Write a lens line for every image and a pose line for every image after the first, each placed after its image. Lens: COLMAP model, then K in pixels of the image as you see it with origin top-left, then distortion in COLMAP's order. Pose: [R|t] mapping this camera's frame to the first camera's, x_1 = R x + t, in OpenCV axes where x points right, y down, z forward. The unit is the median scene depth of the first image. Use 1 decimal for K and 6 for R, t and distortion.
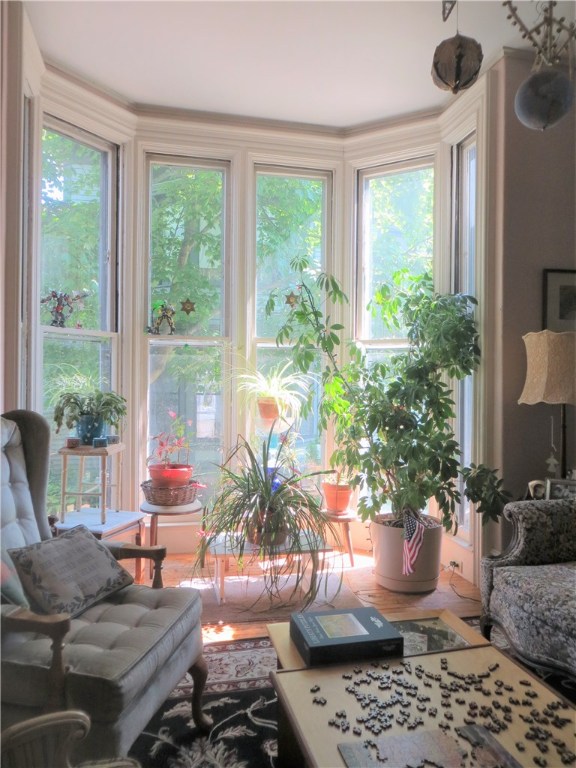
lens RADIAL K [[574.7, 0, 287.7], [0, 574.7, 388.5], [0, 0, 1]] dist [-0.016224, 0.005869]
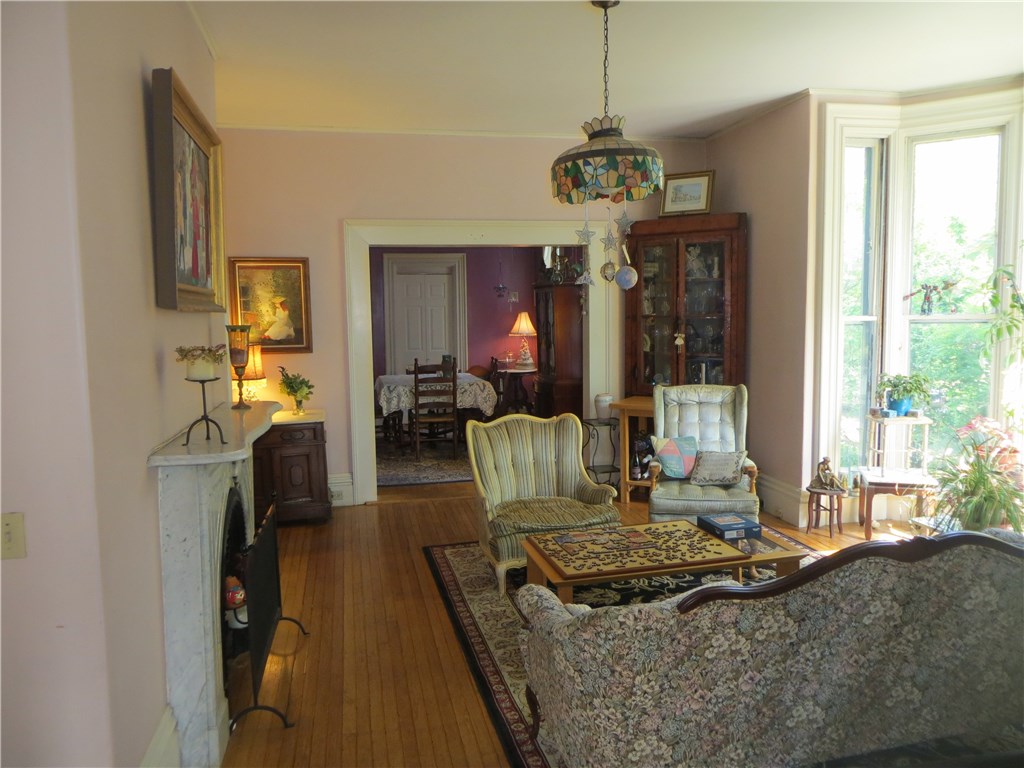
lens RADIAL K [[766.3, 0, 514.4], [0, 766.3, 378.4], [0, 0, 1]] dist [-0.016224, 0.005869]
pose [[-0.007124, 0.078893, -0.996858, 1.303846], [0.010289, 0.996836, 0.078817, -0.120479], [0.999922, -0.009695, -0.007914, 0.187034]]
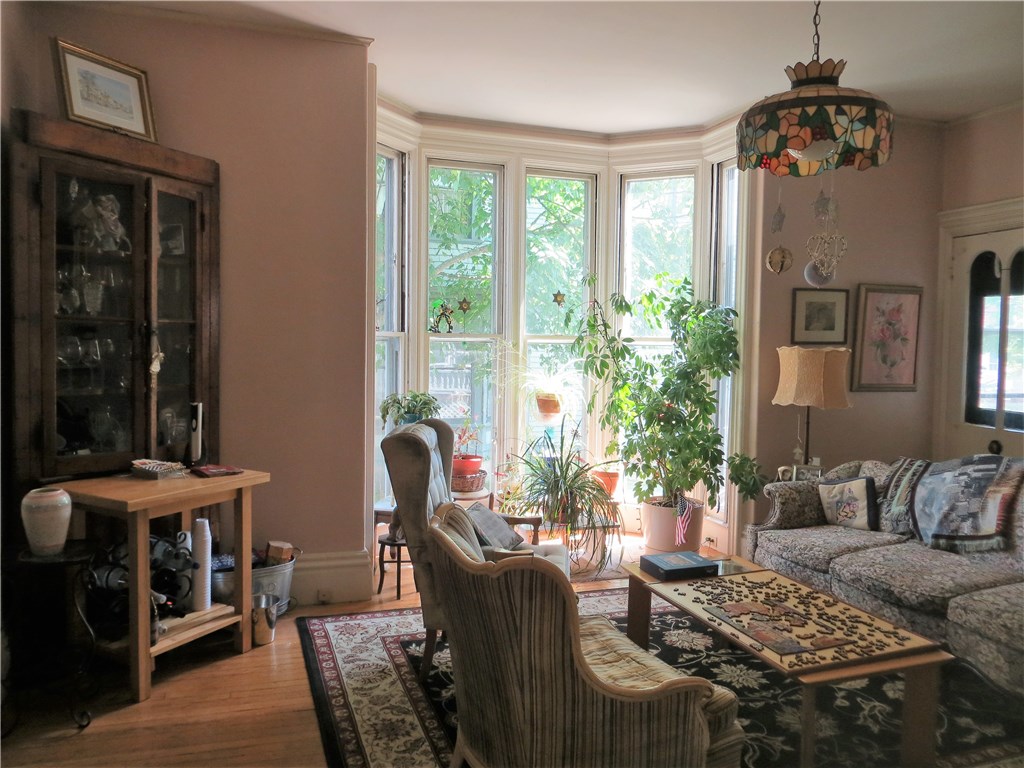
lens RADIAL K [[766.3, 0, 504.8], [0, 766.3, 388.1], [0, 0, 1]] dist [-0.016224, 0.005869]
pose [[0.995223, -0.000479, 0.097625, -0.303816], [-0.004736, 0.998574, 0.053179, -0.085506], [-0.097511, -0.053387, 0.993802, -0.526835]]
